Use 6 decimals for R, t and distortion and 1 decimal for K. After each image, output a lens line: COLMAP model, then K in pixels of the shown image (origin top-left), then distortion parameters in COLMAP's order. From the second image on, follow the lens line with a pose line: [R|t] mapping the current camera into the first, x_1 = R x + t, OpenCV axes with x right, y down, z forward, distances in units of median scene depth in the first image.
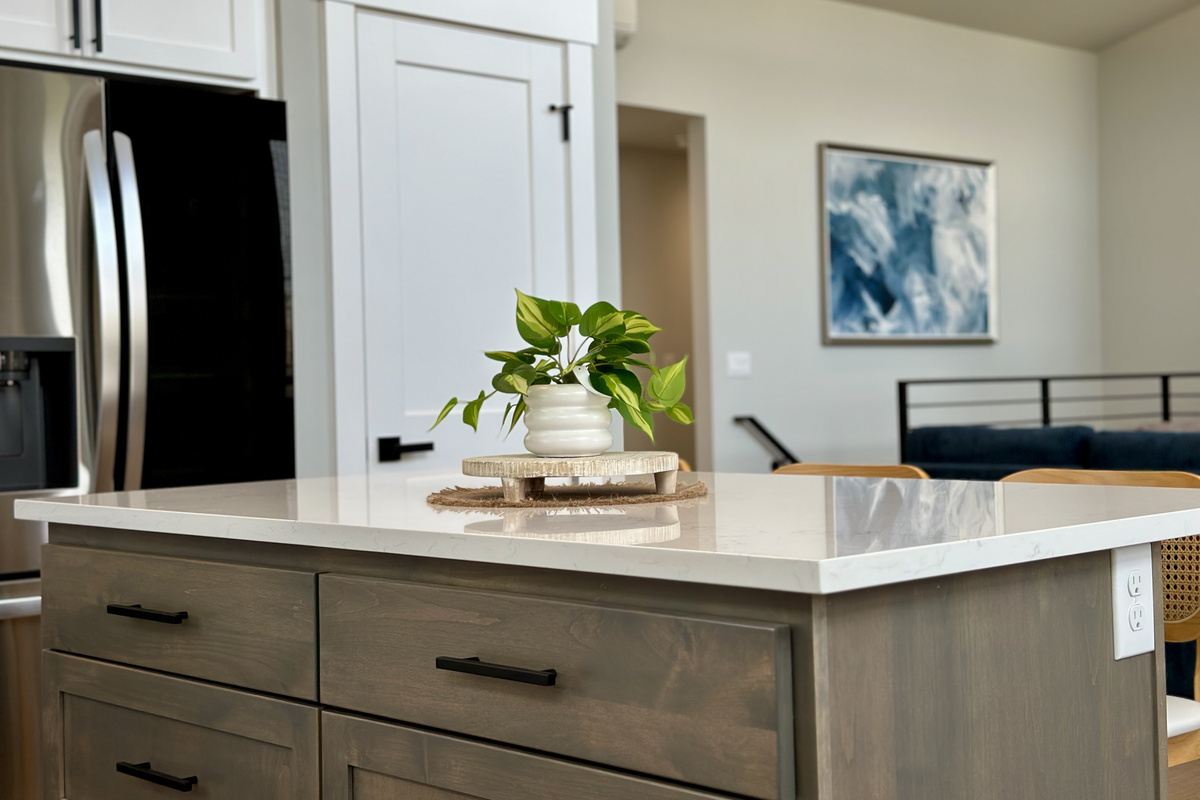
lens RADIAL K [[1674.9, 0, 600.0], [0, 1674.9, 400.0], [0, 0, 1]] dist [0.028601, 0.026445]
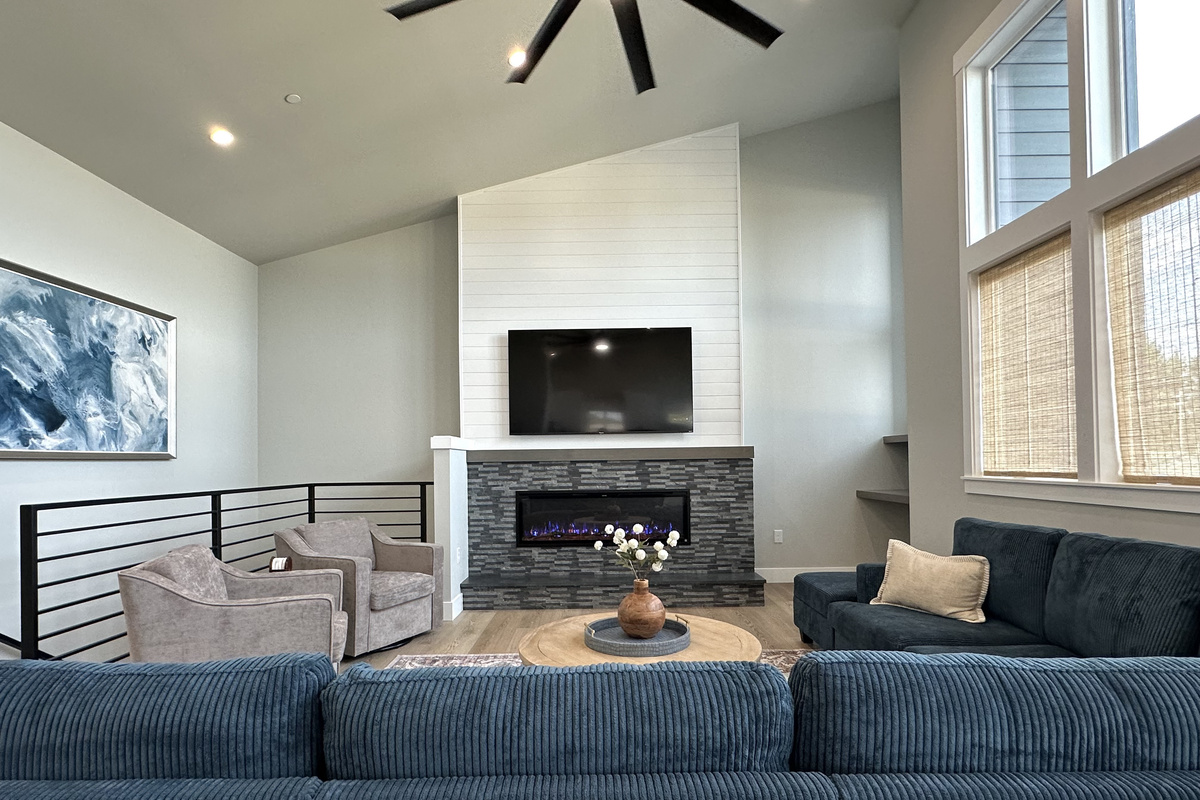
lens RADIAL K [[633.8, 0, 597.4], [0, 633.8, 449.7], [0, 0, 1]] dist [-0.002753, -0.000579]
pose [[0.694153, 0.030504, 0.719181, 0.119390], [0.000672, 0.999074, -0.043024, -0.020664], [-0.719827, 0.030348, 0.693489, 0.455733]]
